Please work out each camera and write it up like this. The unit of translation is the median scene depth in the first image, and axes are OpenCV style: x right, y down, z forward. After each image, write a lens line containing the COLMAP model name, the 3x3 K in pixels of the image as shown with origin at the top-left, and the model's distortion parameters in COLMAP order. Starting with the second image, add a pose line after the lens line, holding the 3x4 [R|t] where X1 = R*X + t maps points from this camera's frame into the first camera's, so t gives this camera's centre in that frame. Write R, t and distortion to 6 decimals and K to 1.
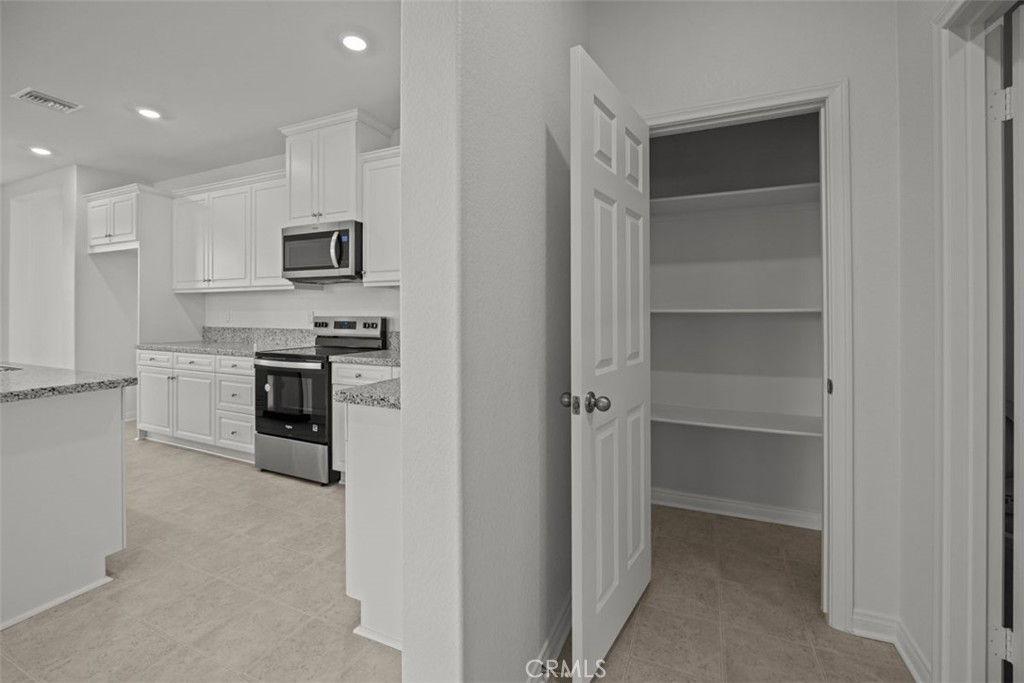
lens RADIAL K [[436.0, 0, 506.3], [0, 436.0, 313.2], [0, 0, 1]] dist [-0.004893, -0.000179]
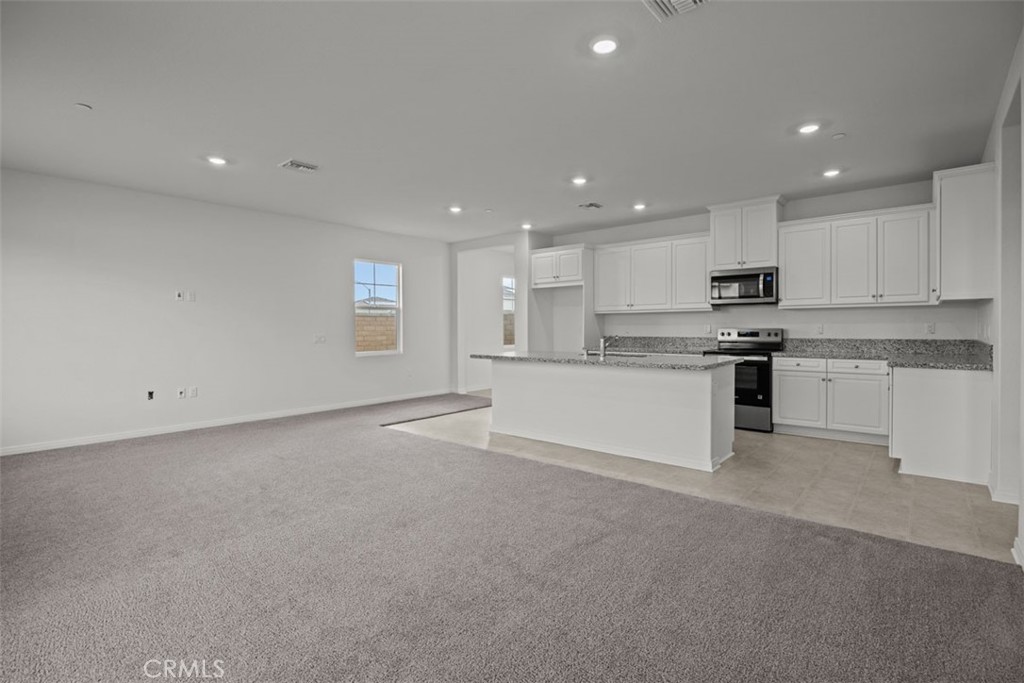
lens RADIAL K [[489.8, 0, 513.3], [0, 489.8, 334.9], [0, 0, 1]] dist [-0.007929, 0.001166]
pose [[0.963557, -0.001795, -0.267497, -0.724202], [0.006446, 0.999843, 0.016509, -0.003407], [0.267425, -0.017632, 0.963417, -0.862434]]
